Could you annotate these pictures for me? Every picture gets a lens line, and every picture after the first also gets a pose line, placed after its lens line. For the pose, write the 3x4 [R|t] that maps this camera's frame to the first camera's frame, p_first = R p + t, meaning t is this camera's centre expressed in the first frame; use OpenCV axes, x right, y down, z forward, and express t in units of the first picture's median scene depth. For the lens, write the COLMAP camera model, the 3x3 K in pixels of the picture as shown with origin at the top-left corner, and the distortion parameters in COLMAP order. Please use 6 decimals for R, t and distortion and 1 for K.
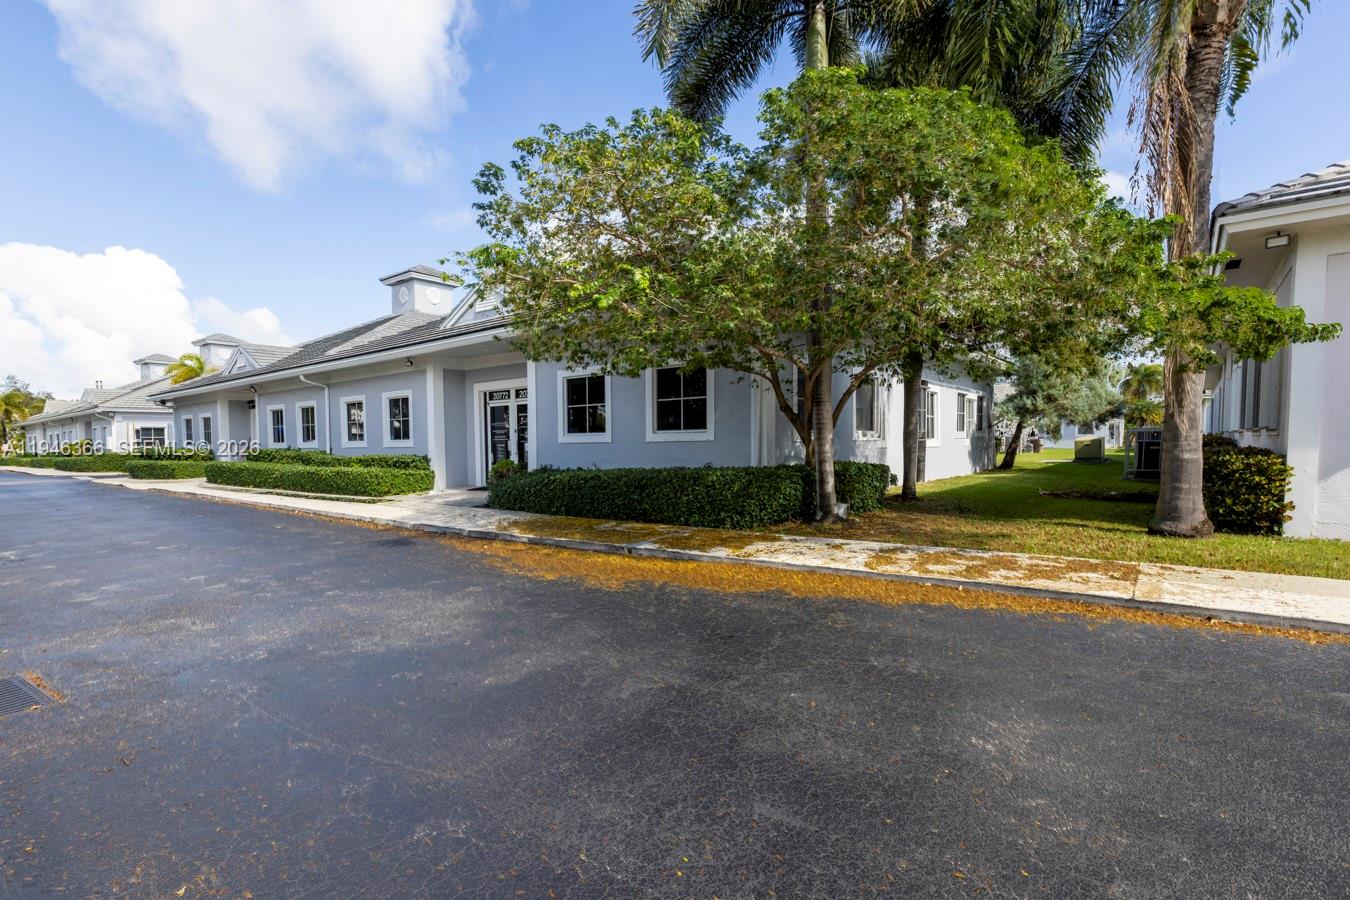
lens RADIAL K [[647.6, 0, 647.9], [0, 647.6, 457.6], [0, 0, 1]] dist [0.000564, -0.000093]
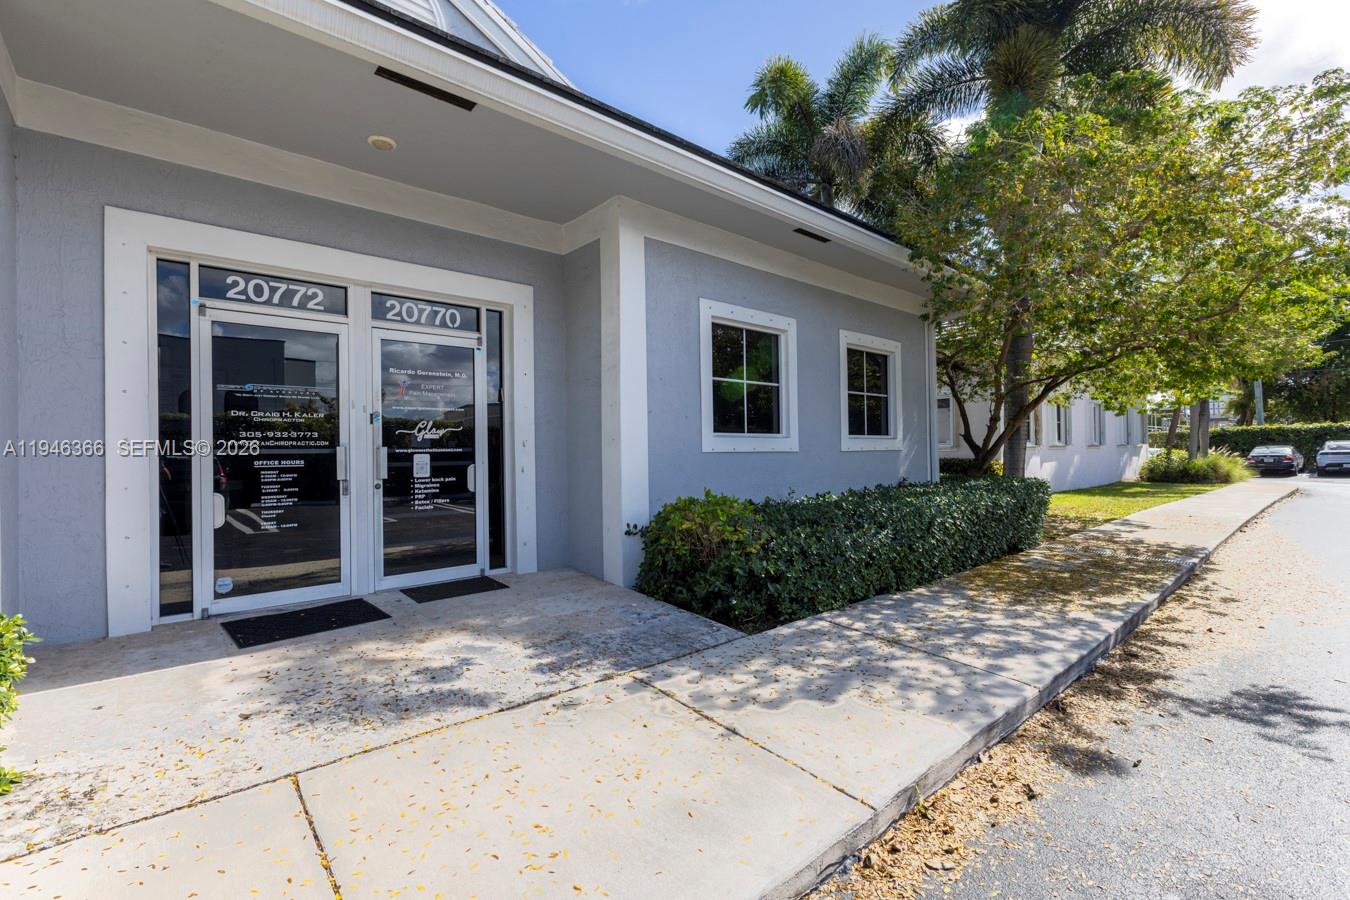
lens RADIAL K [[603.5, 0, 676.3], [0, 603.5, 458.1], [0, 0, 1]] dist [-0.000418, -0.000801]
pose [[0.149109, -0.006681, 0.988798, -0.477883], [0.029899, 0.999550, 0.002245, -0.017749], [-0.988369, 0.029230, 0.149241, 0.801641]]
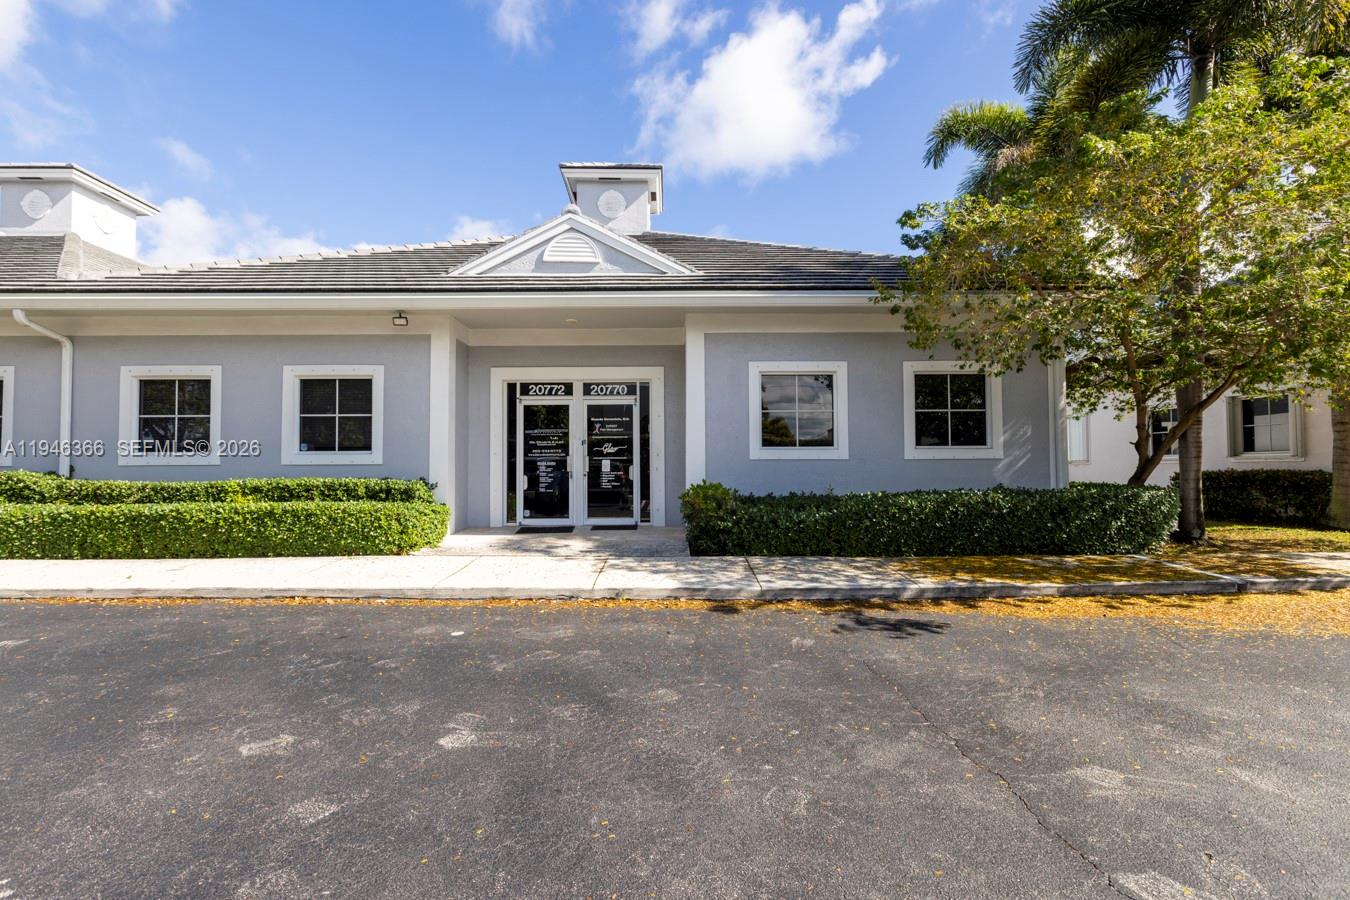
lens RADIAL K [[596.5, 0, 676.6], [0, 596.5, 445.7], [0, 0, 1]] dist [-0.000358, -0.000500]
pose [[0.760477, 0.026456, 0.648825, -0.536172], [0.012242, 0.998408, -0.055058, -0.002345], [-0.649249, 0.049813, 0.758943, 0.454594]]
